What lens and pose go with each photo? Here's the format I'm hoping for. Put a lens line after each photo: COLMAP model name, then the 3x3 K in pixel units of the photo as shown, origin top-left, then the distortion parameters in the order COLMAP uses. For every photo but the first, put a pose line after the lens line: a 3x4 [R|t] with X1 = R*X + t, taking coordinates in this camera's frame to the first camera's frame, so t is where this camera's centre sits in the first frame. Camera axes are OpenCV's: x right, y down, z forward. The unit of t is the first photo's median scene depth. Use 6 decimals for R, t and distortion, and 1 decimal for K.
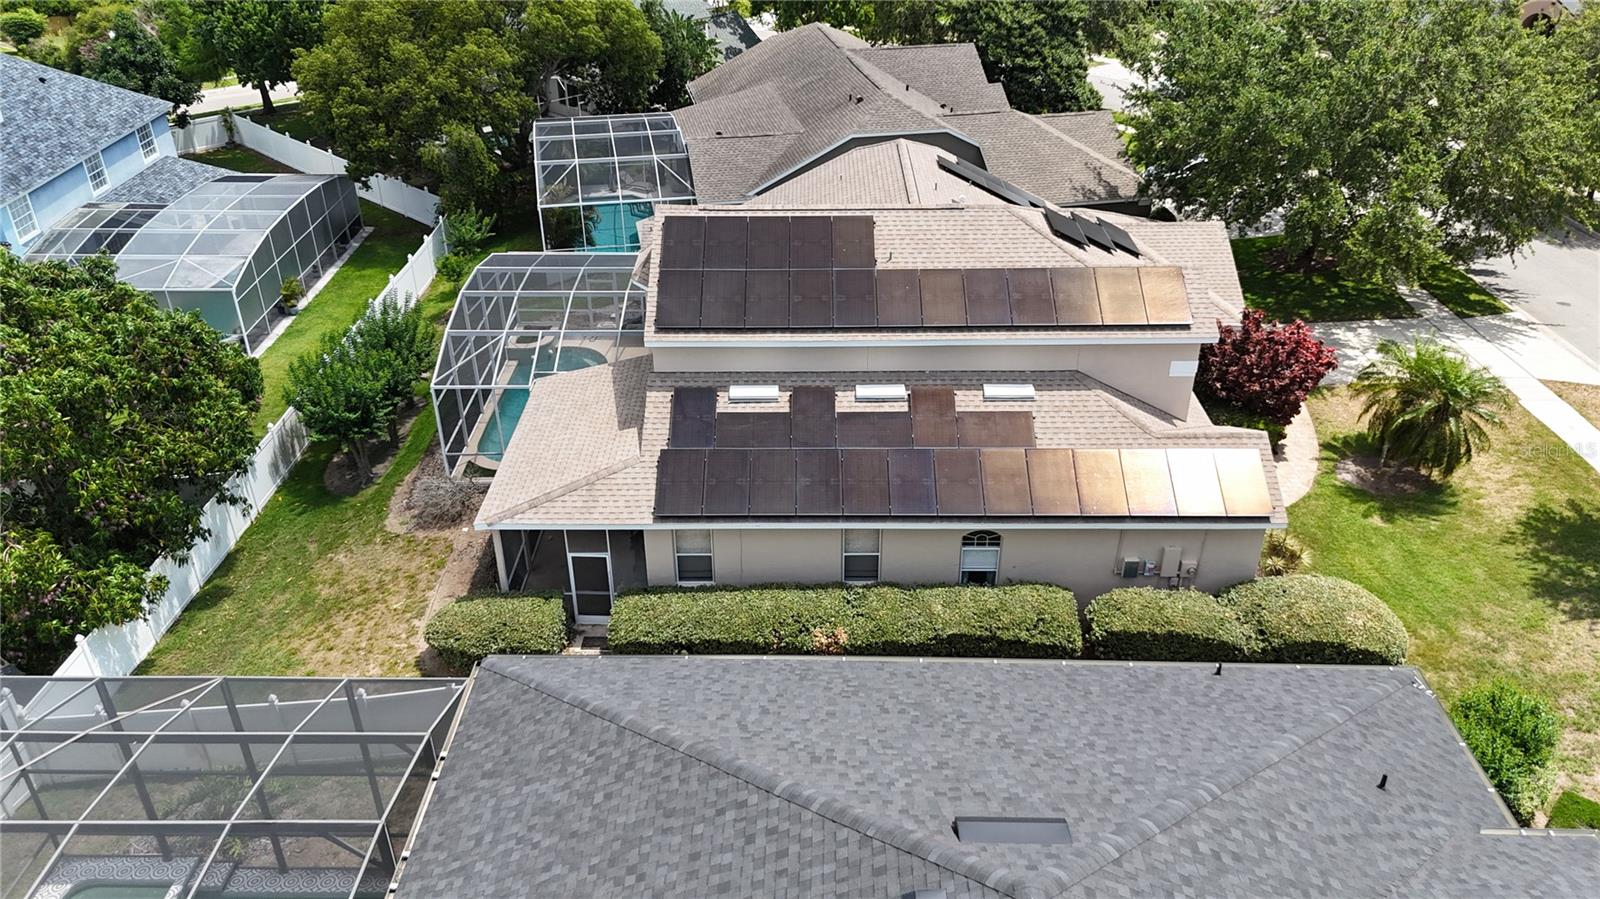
lens RADIAL K [[1204.1, 0, 800.0], [0, 1204.1, 449.5], [0, 0, 1]] dist [0.024936, 0.001465]
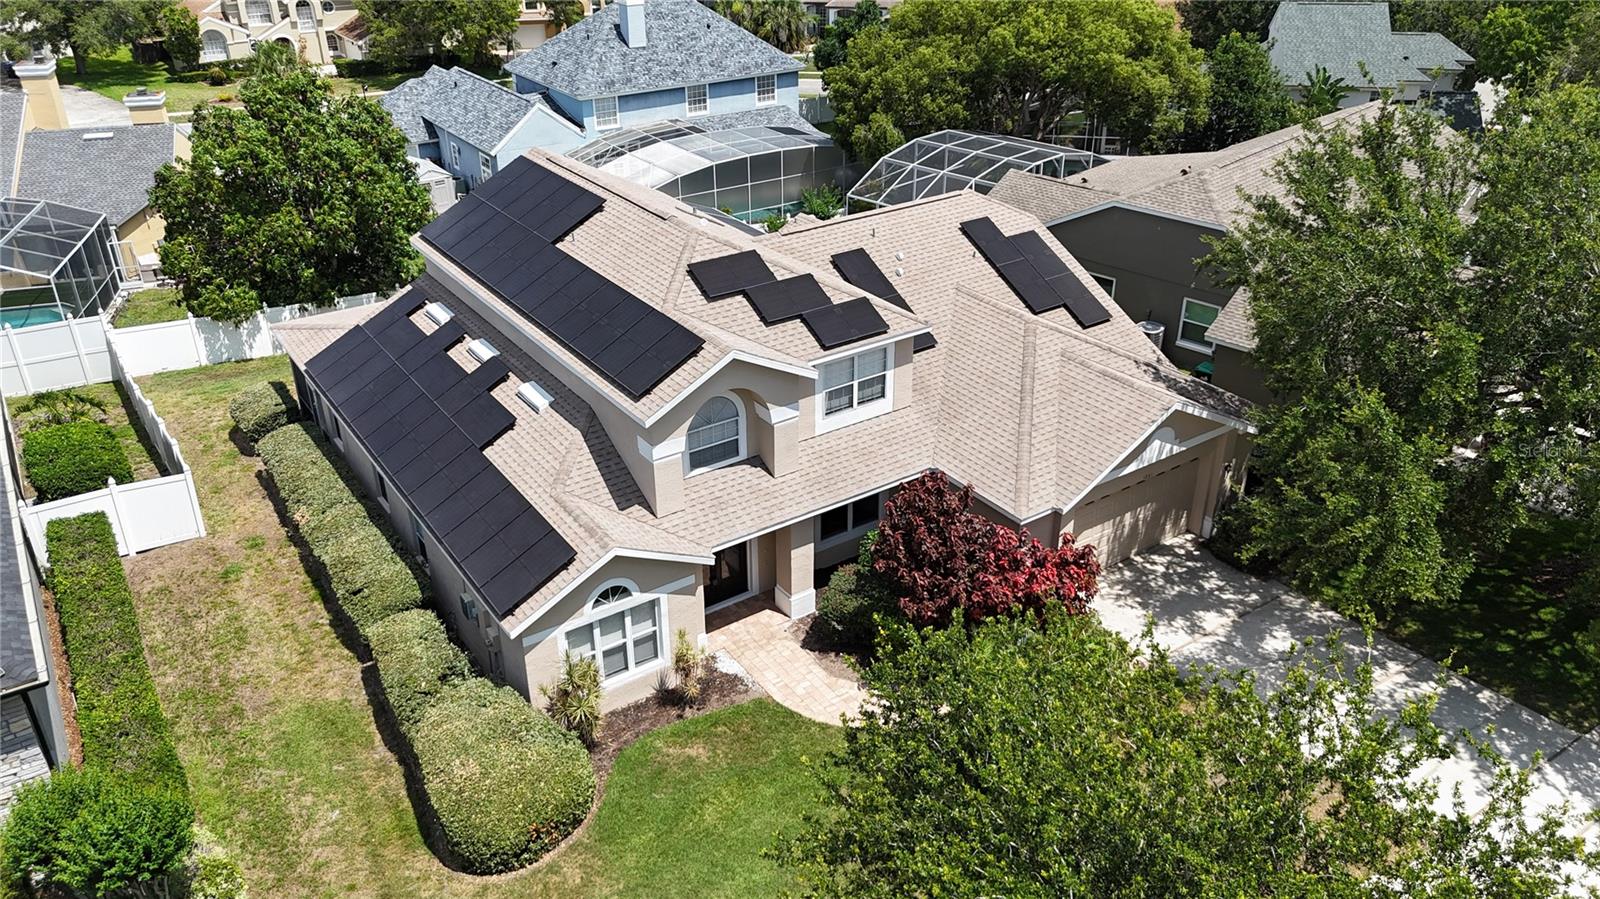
lens RADIAL K [[1204.1, 0, 800.0], [0, 1204.1, 449.5], [0, 0, 1]] dist [0.024936, 0.001465]
pose [[0.583125, 0.390727, -0.712248, 0.977427], [-0.421329, 0.895067, 0.146072, -0.233991], [0.694584, 0.214913, 0.686561, 0.509118]]
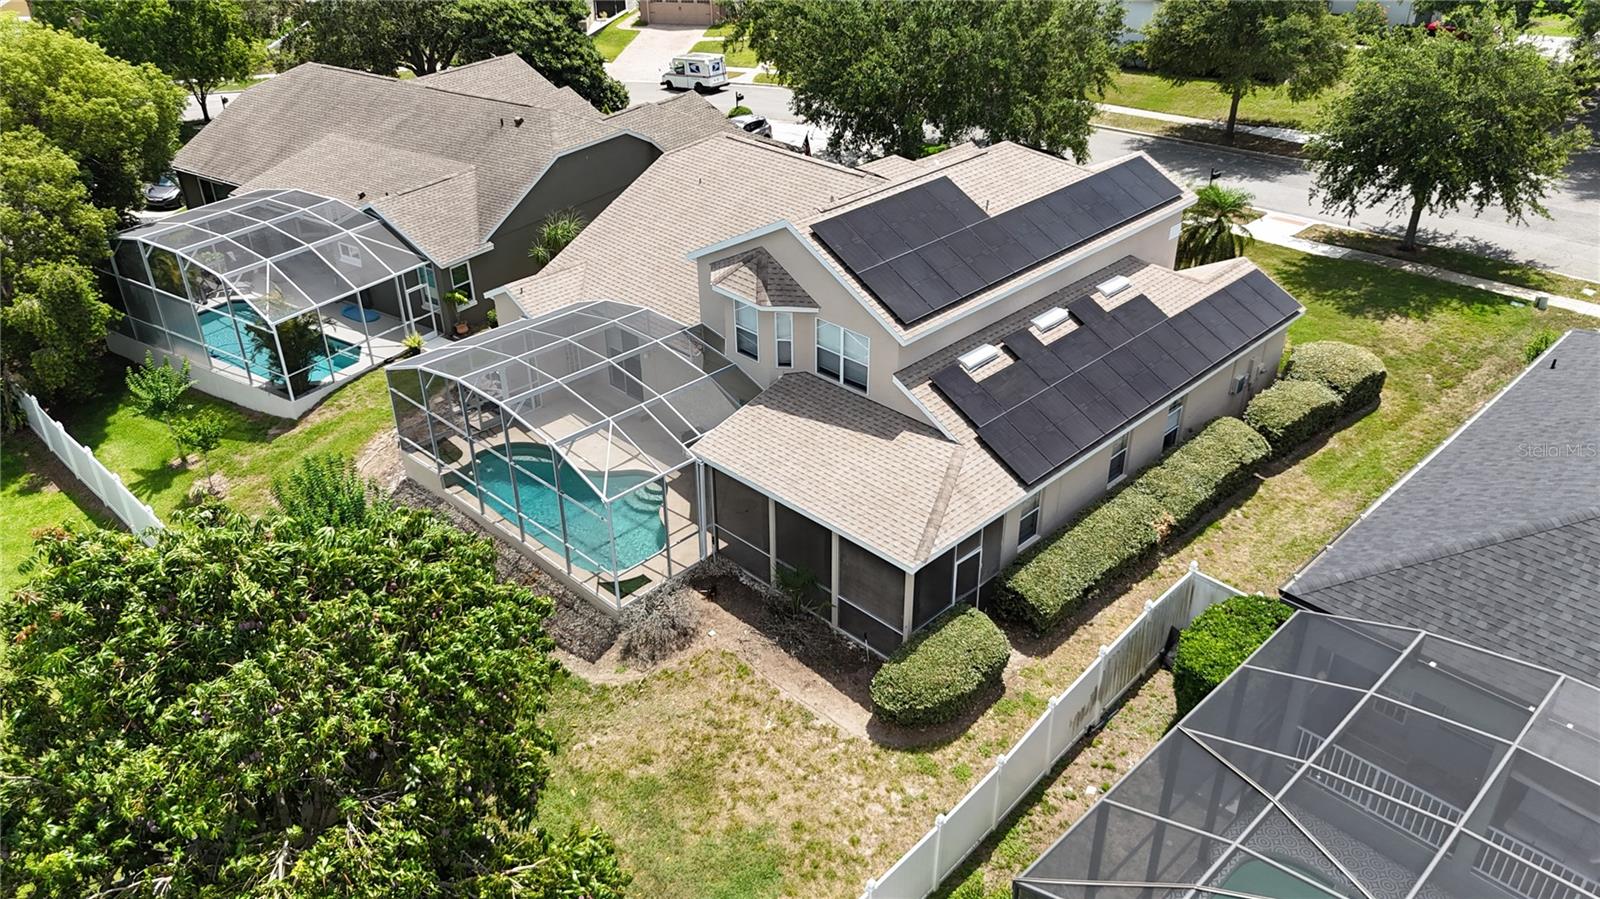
lens RADIAL K [[1204.1, 0, 800.0], [0, 1204.1, 449.5], [0, 0, 1]] dist [0.024936, 0.001465]
pose [[0.689762, -0.364684, 0.625487, -0.817366], [0.371339, 0.919801, 0.126783, -0.162138], [-0.621559, 0.144818, 0.769865, 0.314539]]
